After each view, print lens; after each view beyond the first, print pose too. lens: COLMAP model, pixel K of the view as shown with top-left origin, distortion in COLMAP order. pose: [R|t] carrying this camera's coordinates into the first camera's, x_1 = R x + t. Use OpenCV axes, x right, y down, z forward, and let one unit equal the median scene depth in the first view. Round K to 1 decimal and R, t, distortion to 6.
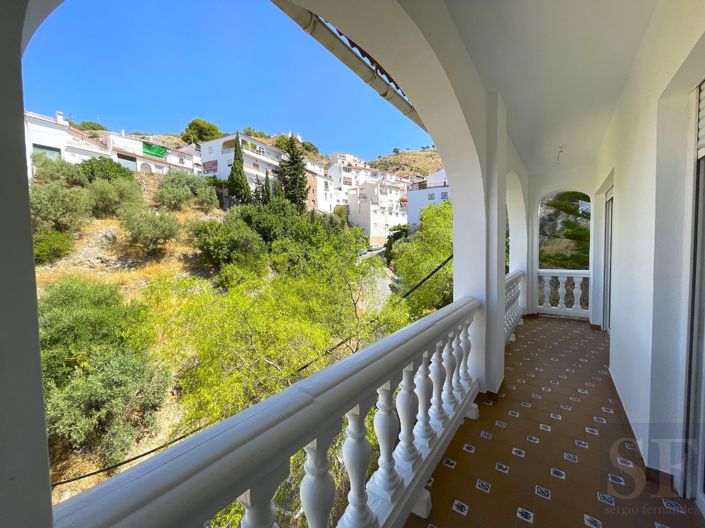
lens RADIAL K [[283.3, 0, 352.5], [0, 283.3, 264.0], [0, 0, 1]] dist [0.000037, 0.000098]
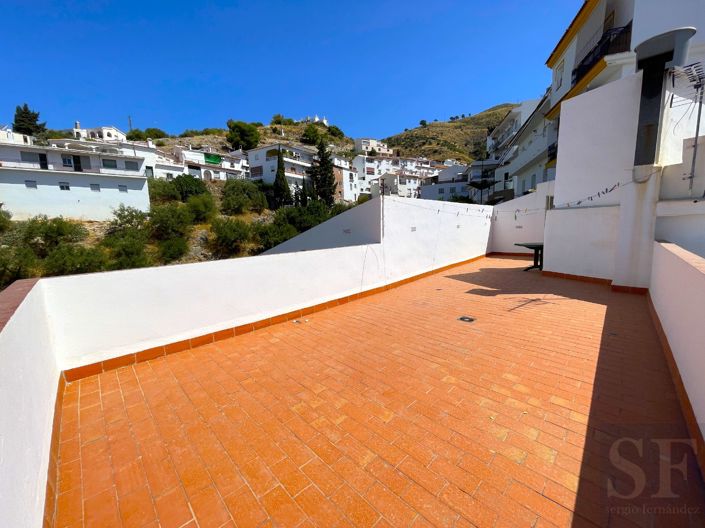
lens RADIAL K [[283.3, 0, 352.5], [0, 283.3, 264.0], [0, 0, 1]] dist [0.000037, 0.000098]
pose [[0.995693, -0.002311, -0.092686, 0.019877], [0.010194, 0.996357, 0.084668, -0.036865], [0.092152, -0.085249, 0.992089, -0.183313]]
